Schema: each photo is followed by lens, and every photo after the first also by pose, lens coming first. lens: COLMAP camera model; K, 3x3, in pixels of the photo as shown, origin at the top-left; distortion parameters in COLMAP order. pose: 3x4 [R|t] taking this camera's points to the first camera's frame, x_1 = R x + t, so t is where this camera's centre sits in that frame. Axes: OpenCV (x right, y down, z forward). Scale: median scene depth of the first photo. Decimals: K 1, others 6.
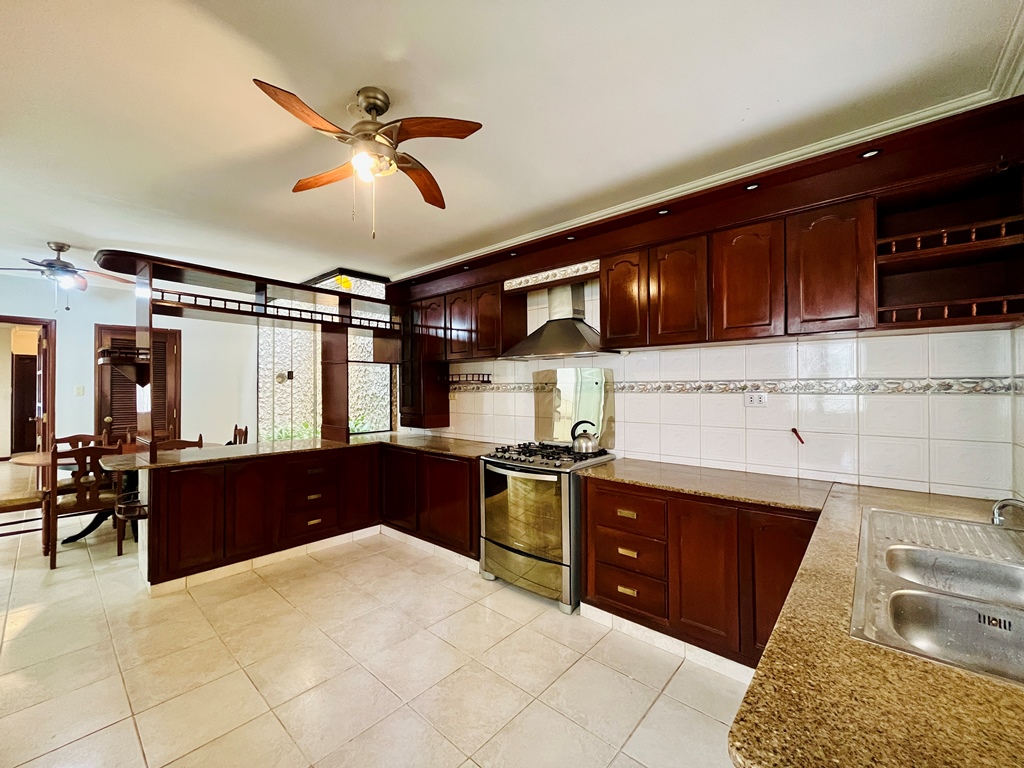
lens RADIAL K [[413.1, 0, 511.5], [0, 413.1, 385.1], [0, 0, 1]] dist [0.000957, 0.000288]
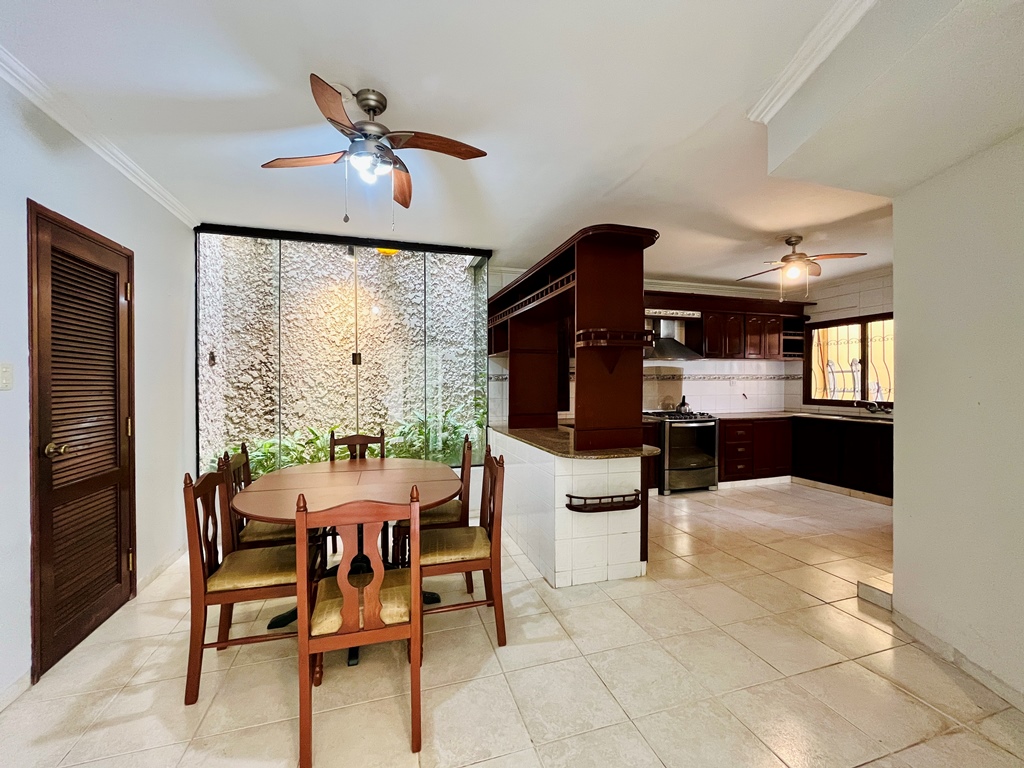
lens RADIAL K [[413.1, 0, 510.5], [0, 413.1, 383.2], [0, 0, 1]] dist [0.000957, 0.000288]
pose [[0.521647, -0.006918, 0.853134, -1.808512], [-0.005029, 0.999925, 0.011183, 0.014728], [-0.853147, -0.010124, 0.521573, 0.698858]]
